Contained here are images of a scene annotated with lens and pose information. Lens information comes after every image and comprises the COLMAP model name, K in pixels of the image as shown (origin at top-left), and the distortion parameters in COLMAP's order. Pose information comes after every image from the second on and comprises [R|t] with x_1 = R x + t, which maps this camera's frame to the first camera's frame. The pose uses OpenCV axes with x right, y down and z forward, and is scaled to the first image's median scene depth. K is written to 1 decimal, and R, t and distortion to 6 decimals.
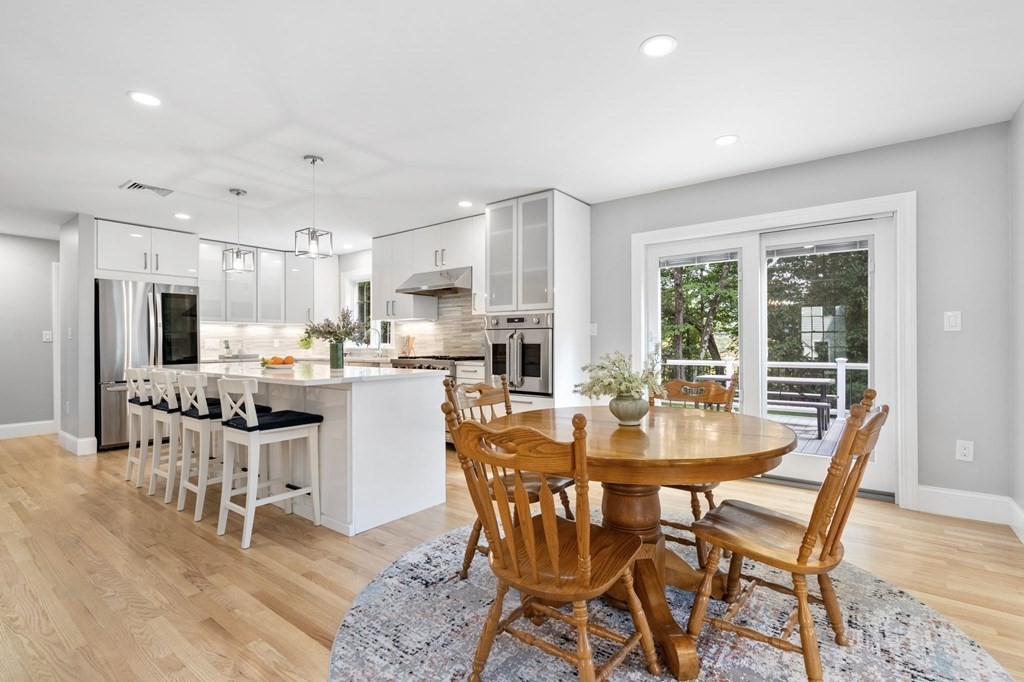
lens RADIAL K [[477.5, 0, 515.0], [0, 477.5, 346.8], [0, 0, 1]] dist [-0.001270, -0.000907]
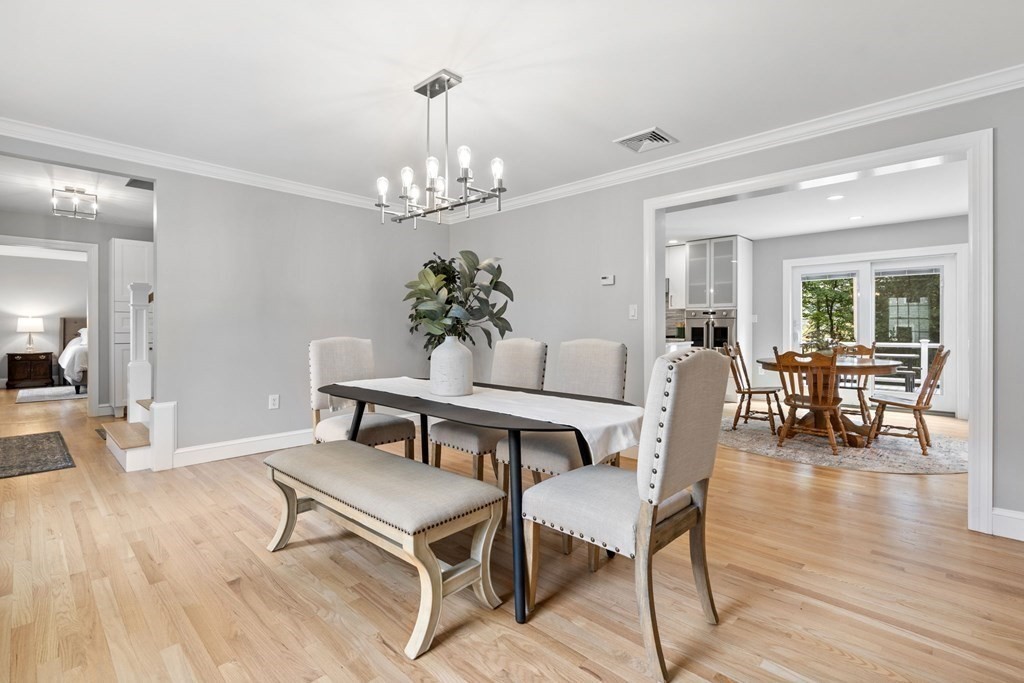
lens RADIAL K [[477.5, 0, 513.9], [0, 477.5, 332.3], [0, 0, 1]] dist [-0.001270, -0.000907]
pose [[0.993486, 0.003124, -0.113912, -0.398188], [-0.002847, 0.999993, 0.002596, 0.006893], [0.113919, -0.002255, 0.993487, -0.596099]]
